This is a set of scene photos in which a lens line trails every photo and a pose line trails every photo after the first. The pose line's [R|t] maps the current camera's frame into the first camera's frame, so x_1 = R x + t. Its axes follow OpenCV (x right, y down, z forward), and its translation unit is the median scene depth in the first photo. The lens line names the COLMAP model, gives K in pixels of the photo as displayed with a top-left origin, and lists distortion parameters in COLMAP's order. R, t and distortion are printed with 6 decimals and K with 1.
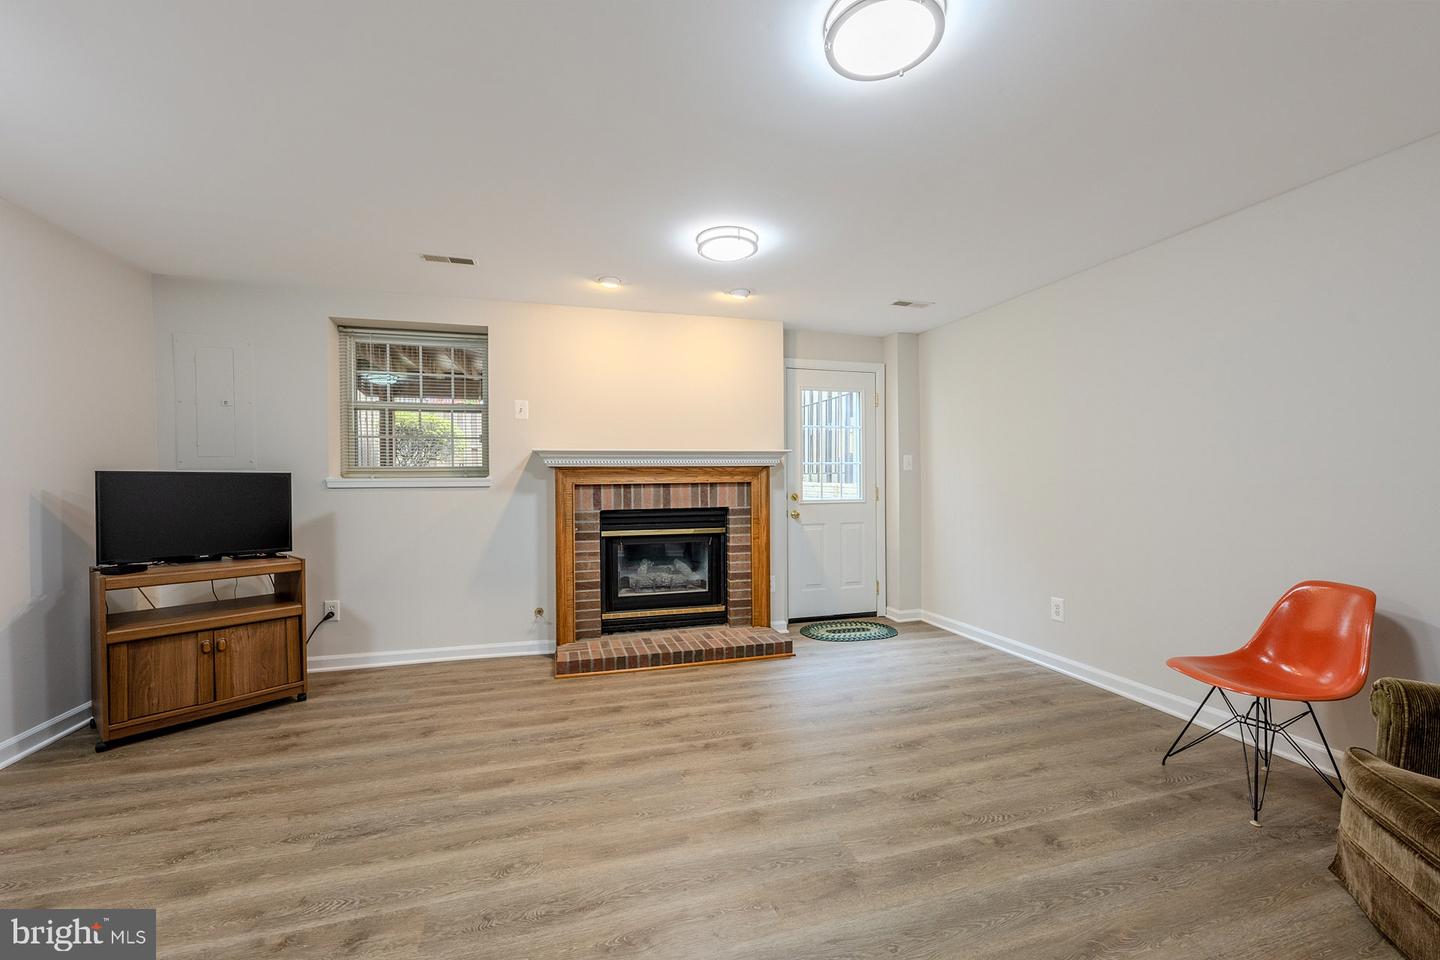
lens RADIAL K [[572.9, 0, 715.6], [0, 572.9, 486.1], [0, 0, 1]] dist [-0.001959, 0.000149]
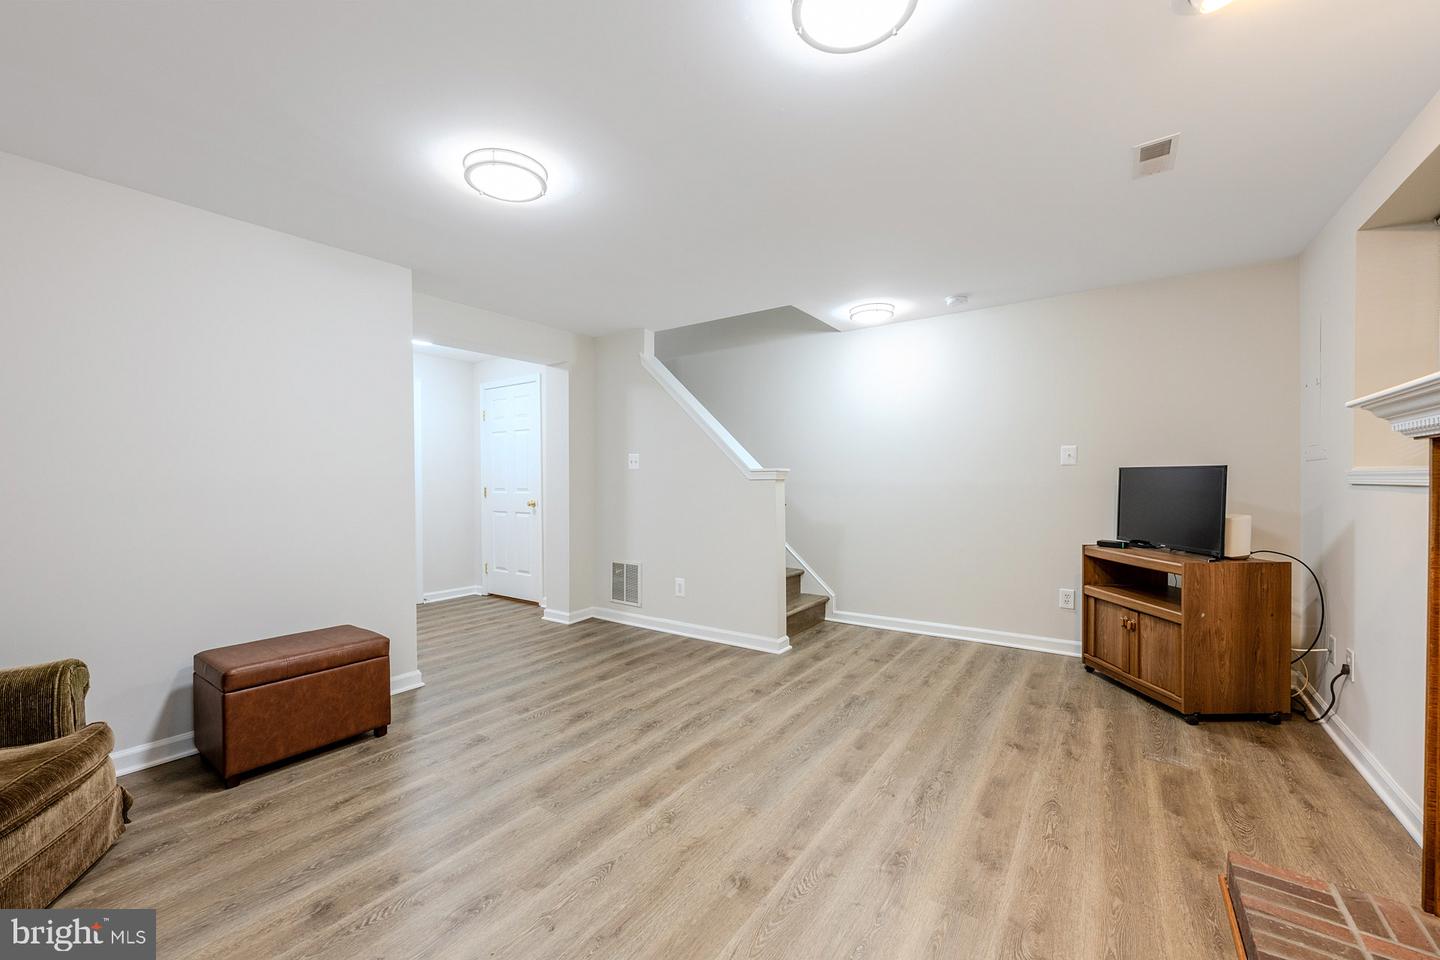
lens RADIAL K [[572.9, 0, 715.6], [0, 572.9, 486.1], [0, 0, 1]] dist [-0.001959, 0.000149]
pose [[-0.776746, 0.017234, -0.629578, 0.420957], [0.002918, 0.999713, 0.023765, -0.015830], [0.629807, 0.016622, -0.776574, 1.290717]]
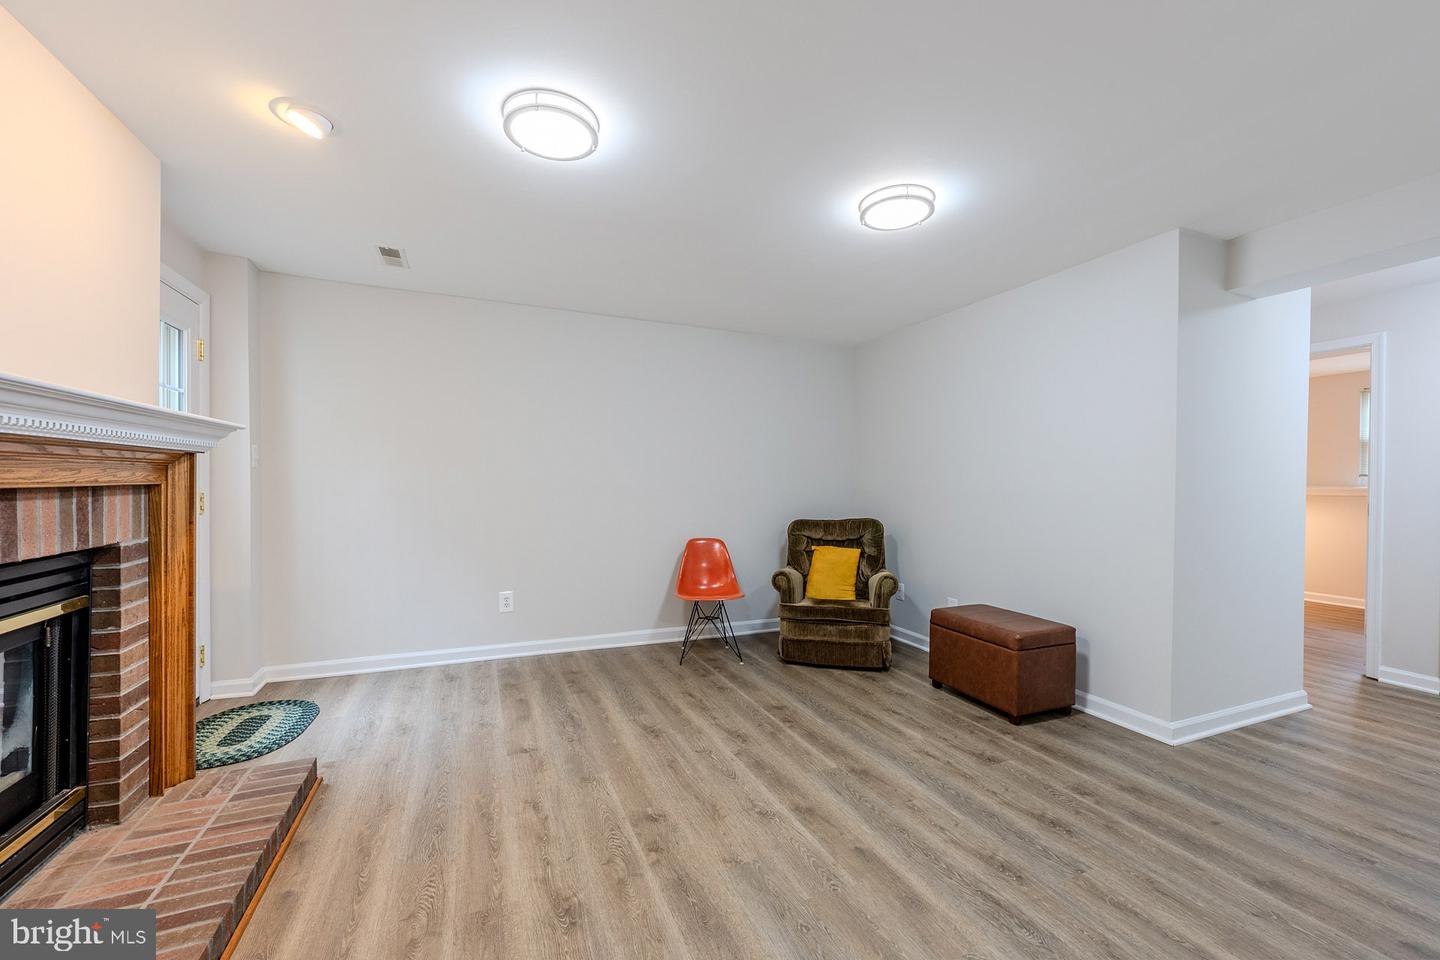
lens RADIAL K [[572.9, 0, 715.6], [0, 572.9, 486.1], [0, 0, 1]] dist [-0.001959, 0.000149]
pose [[-0.112976, -0.000555, 0.993598, -0.647609], [0.002437, 0.999997, 0.000835, -0.007566], [-0.993595, 0.002516, -0.112974, 0.872639]]
